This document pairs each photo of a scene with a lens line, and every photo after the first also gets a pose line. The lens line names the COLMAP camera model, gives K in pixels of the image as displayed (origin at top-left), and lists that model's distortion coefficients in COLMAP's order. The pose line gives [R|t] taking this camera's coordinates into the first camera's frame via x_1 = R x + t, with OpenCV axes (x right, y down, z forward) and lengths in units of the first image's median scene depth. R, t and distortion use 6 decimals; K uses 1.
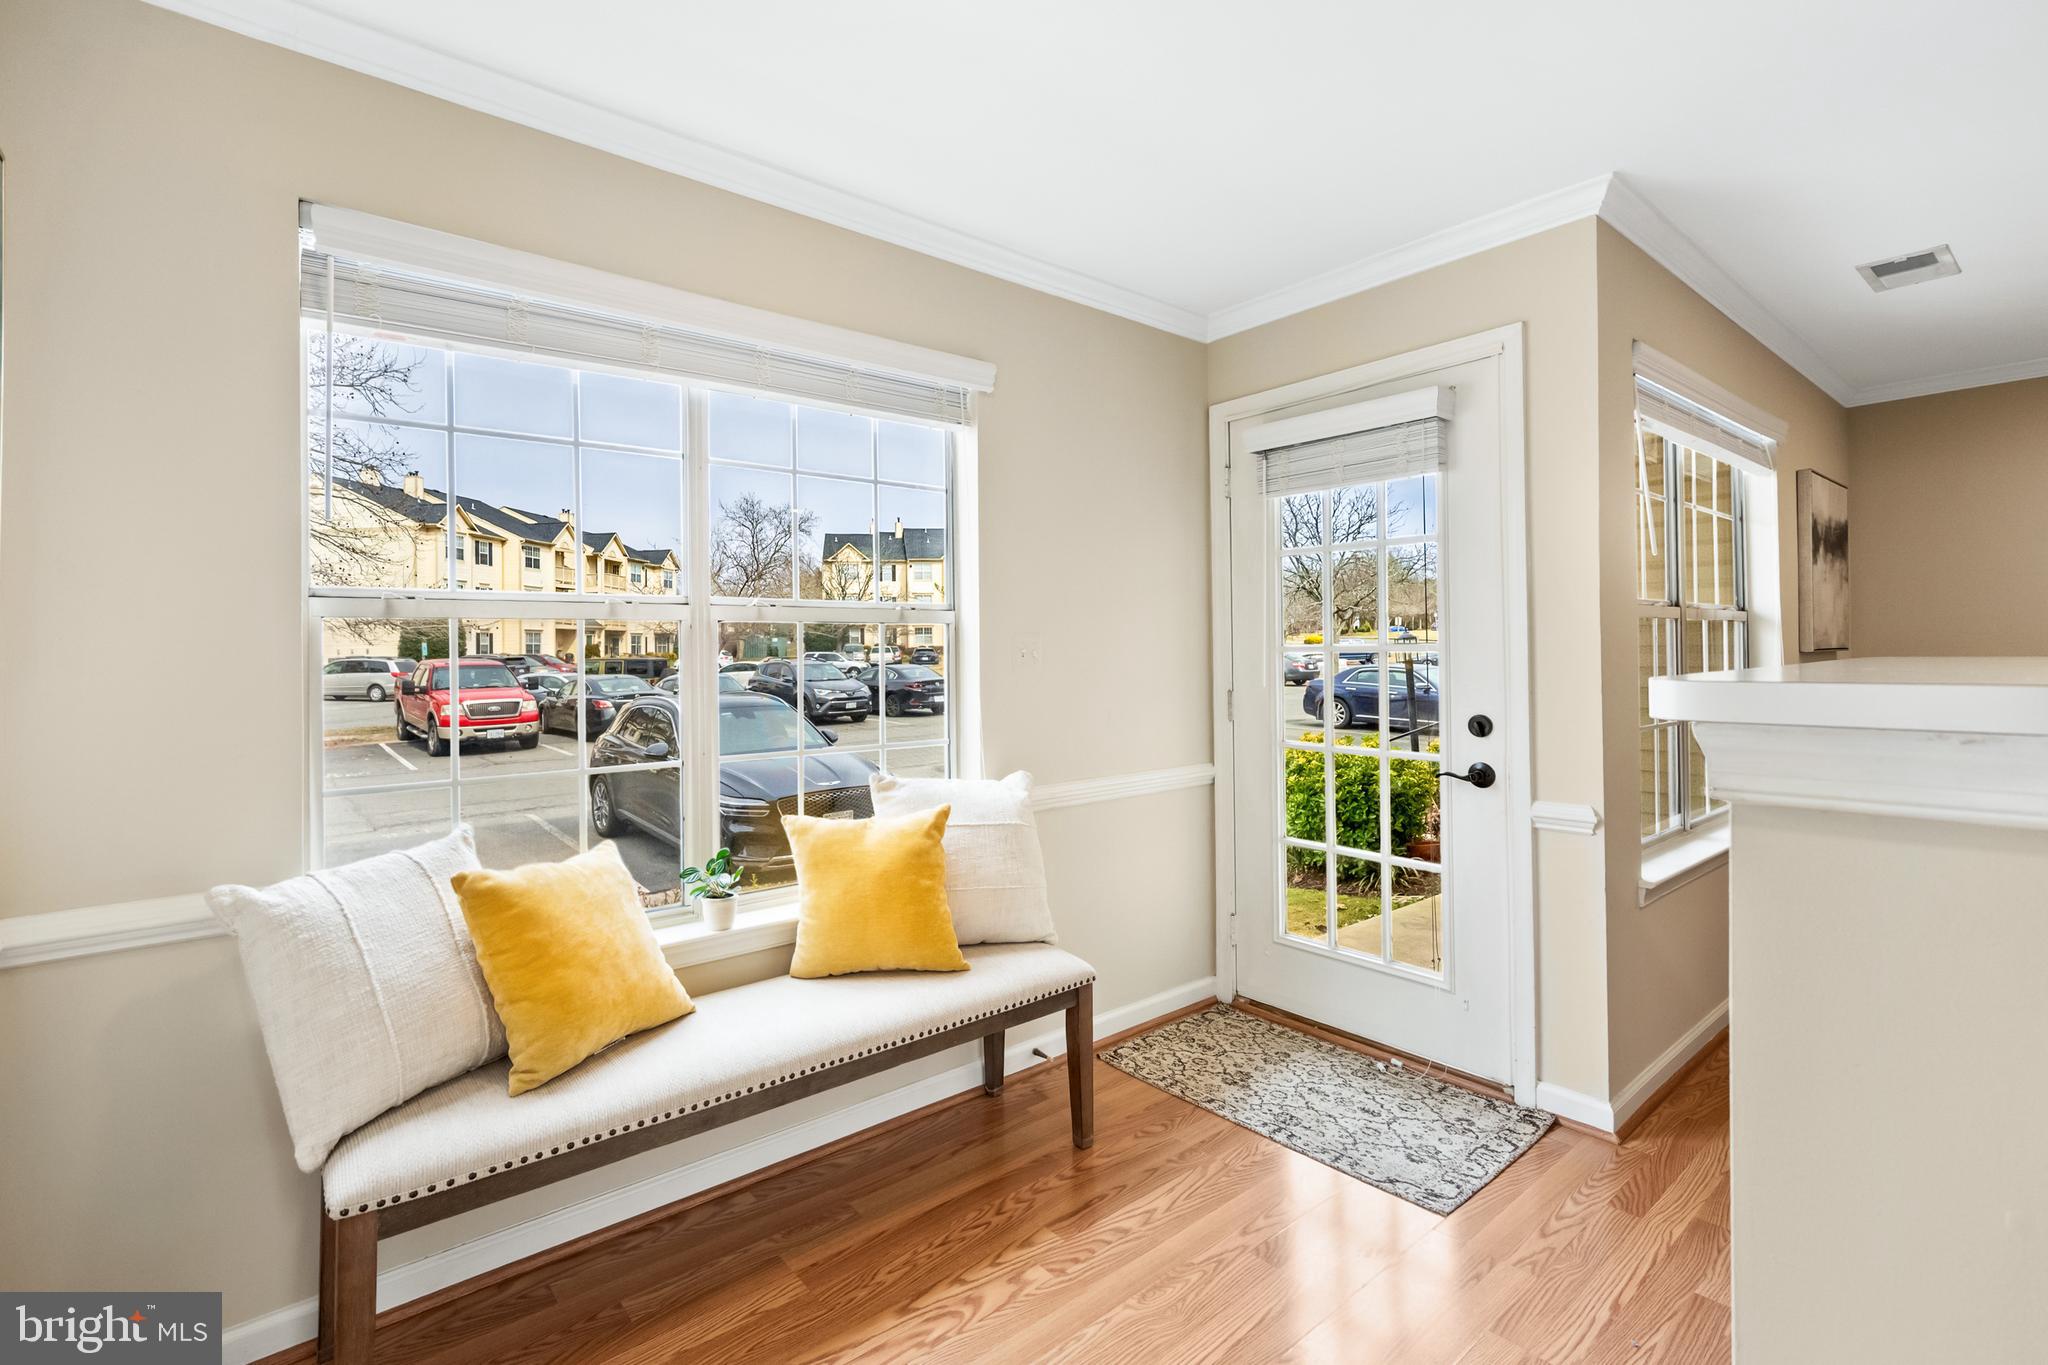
lens RADIAL K [[900.9, 0, 987.9], [0, 900.9, 654.5], [0, 0, 1]] dist [-0.003308, 0.000631]
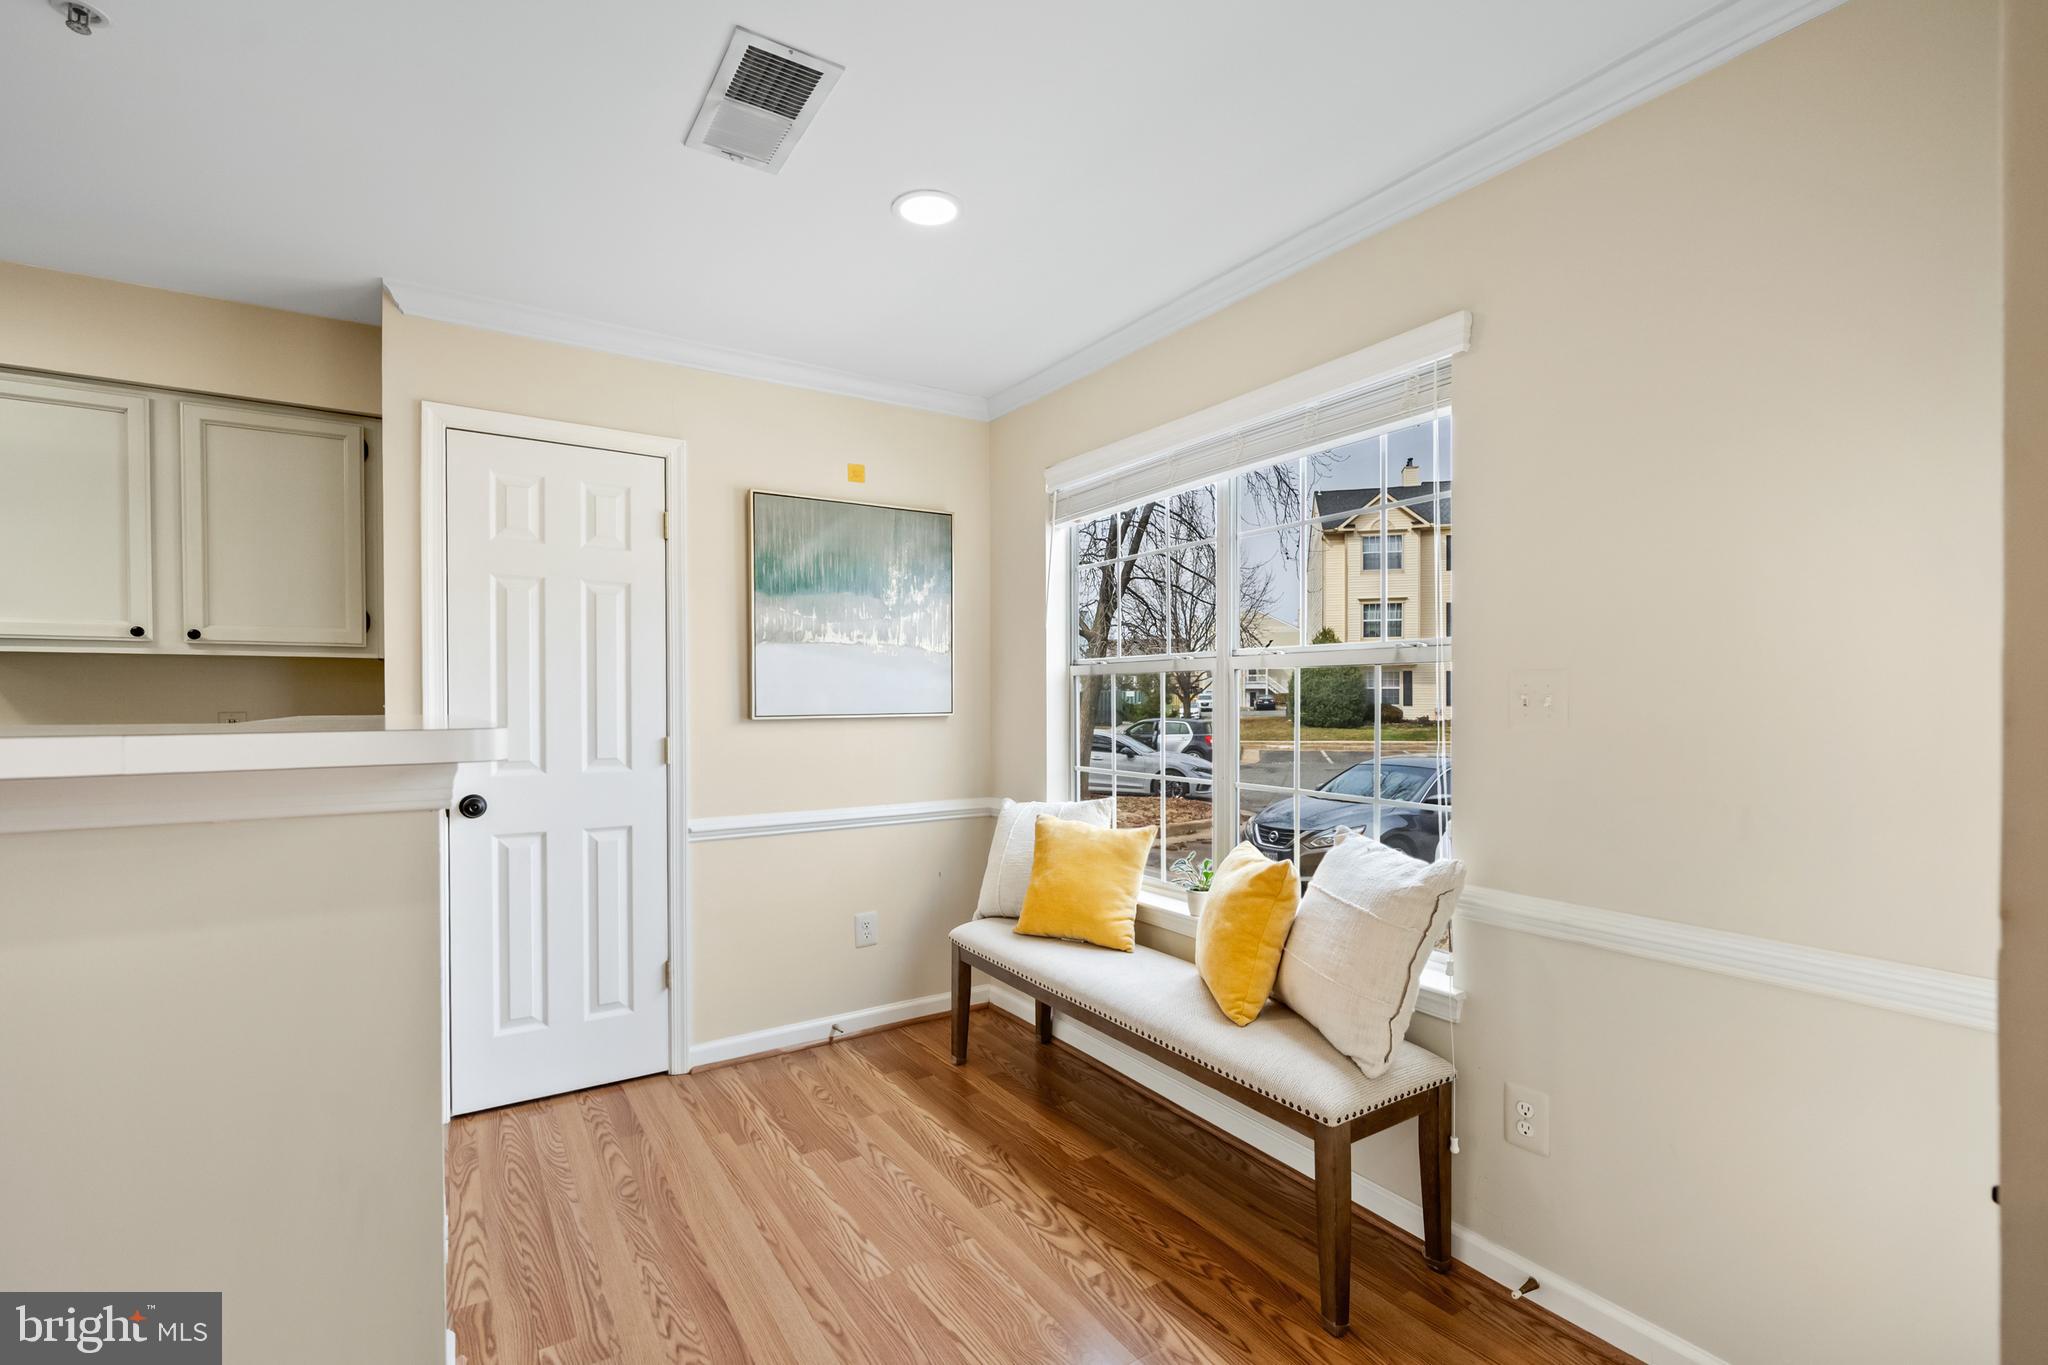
lens RADIAL K [[900.9, 0, 1023.3], [0, 900.9, 701.1], [0, 0, 1]] dist [-0.003308, 0.000631]
pose [[-0.084831, 0.020681, -0.996181, 1.024352], [-0.000266, 0.999784, 0.020778, -0.021550], [0.996395, 0.002028, -0.084808, 0.906332]]
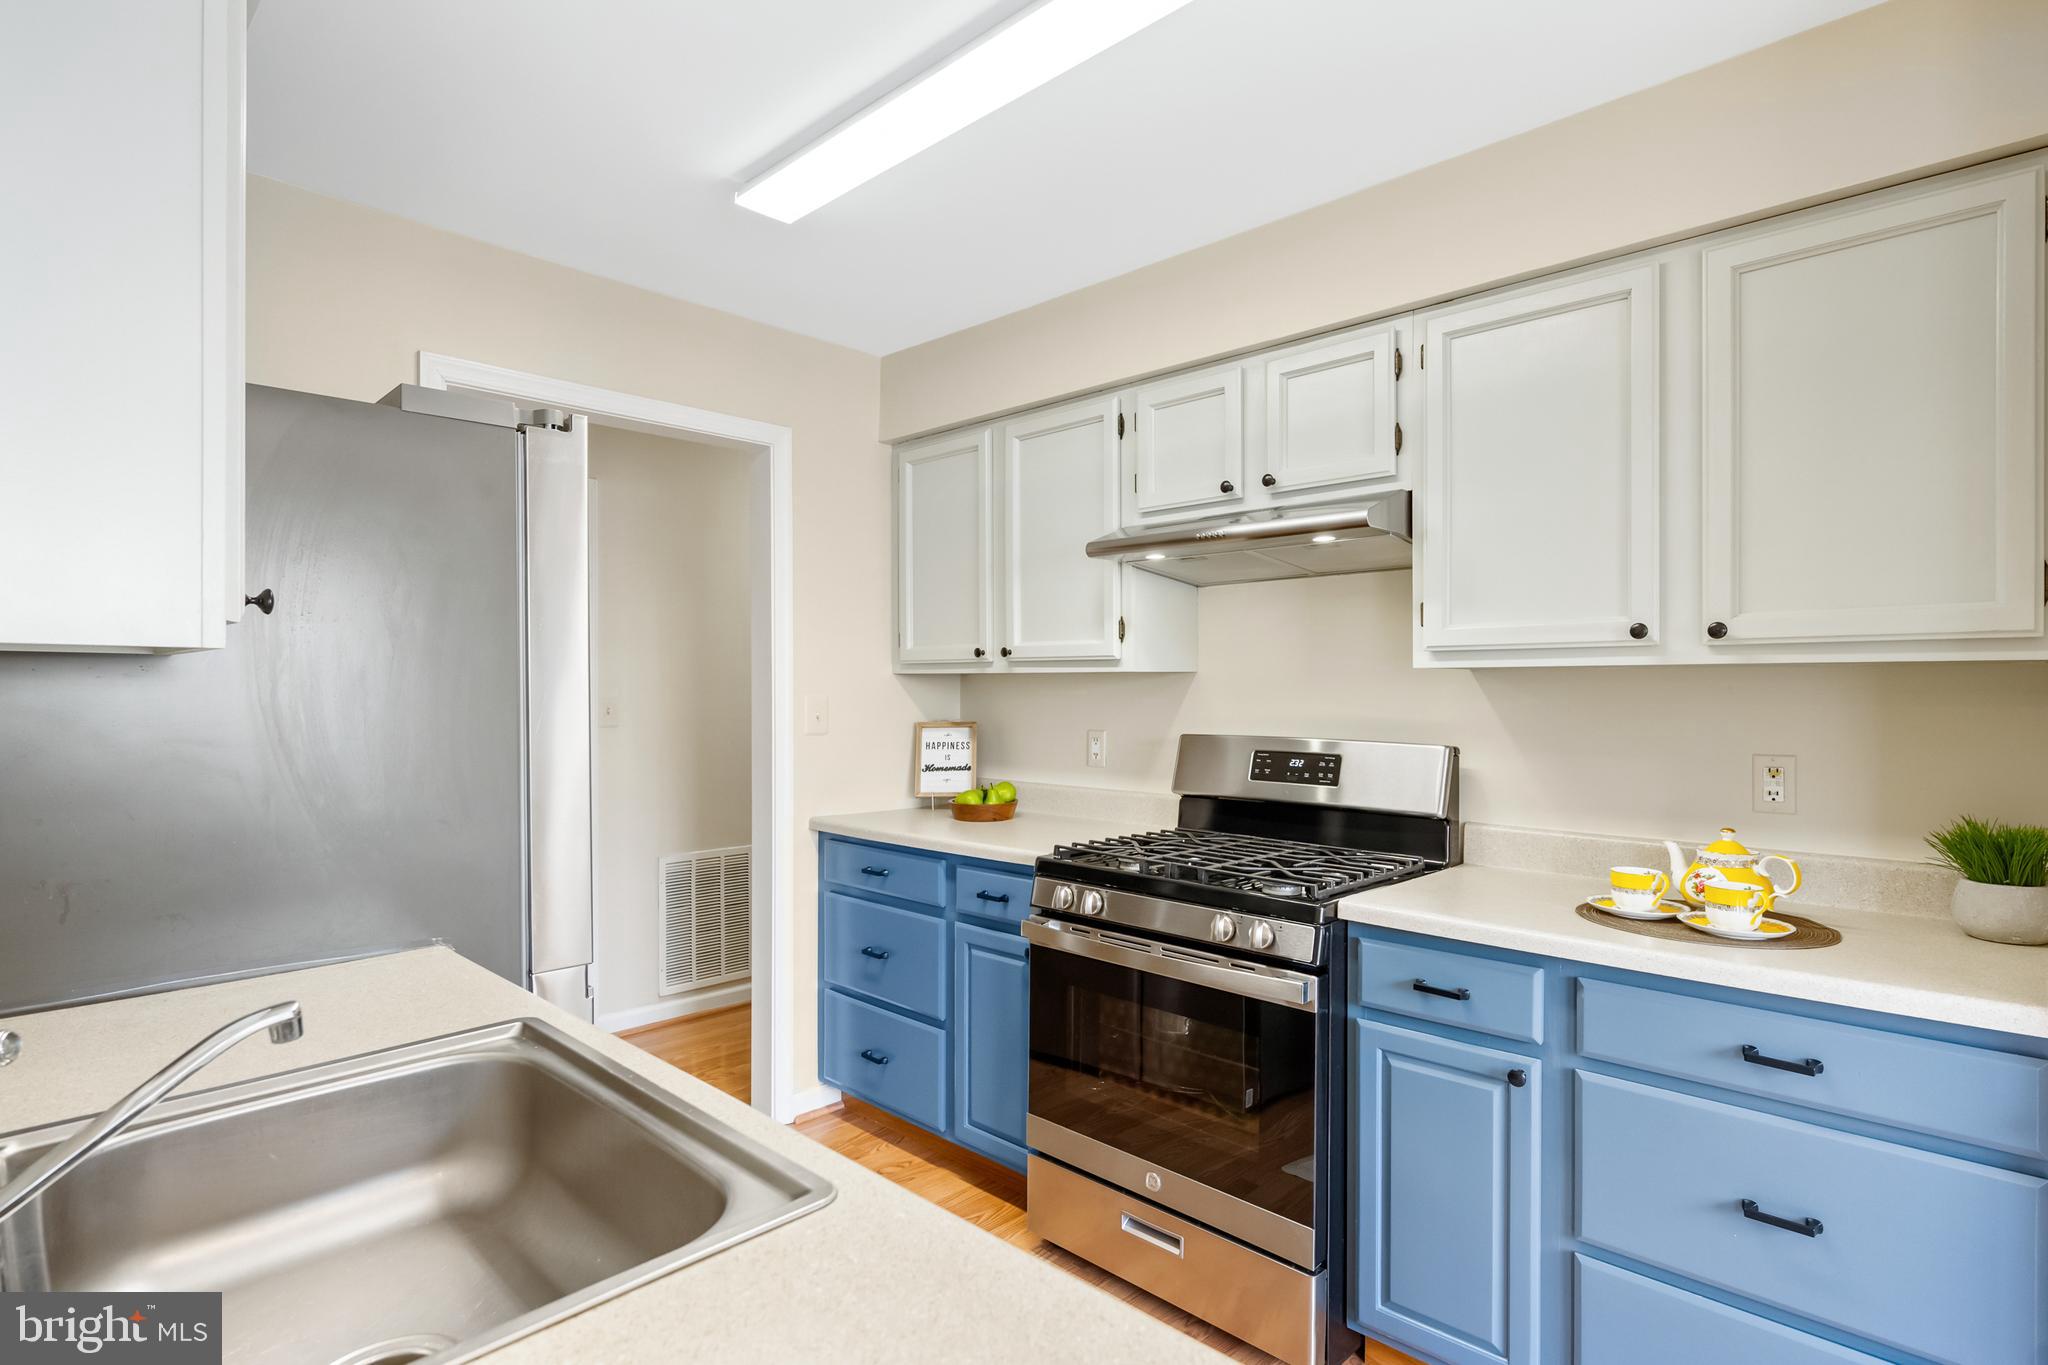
lens RADIAL K [[1016.2, 0, 1030.1], [0, 1016.2, 693.6], [0, 0, 1]] dist [0.003377, 0.000323]
pose [[-0.990760, 0.009157, -0.135316, 0.553800], [0.008277, 0.999941, 0.007069, -0.046334], [0.135373, 0.005883, -0.990777, 0.409781]]
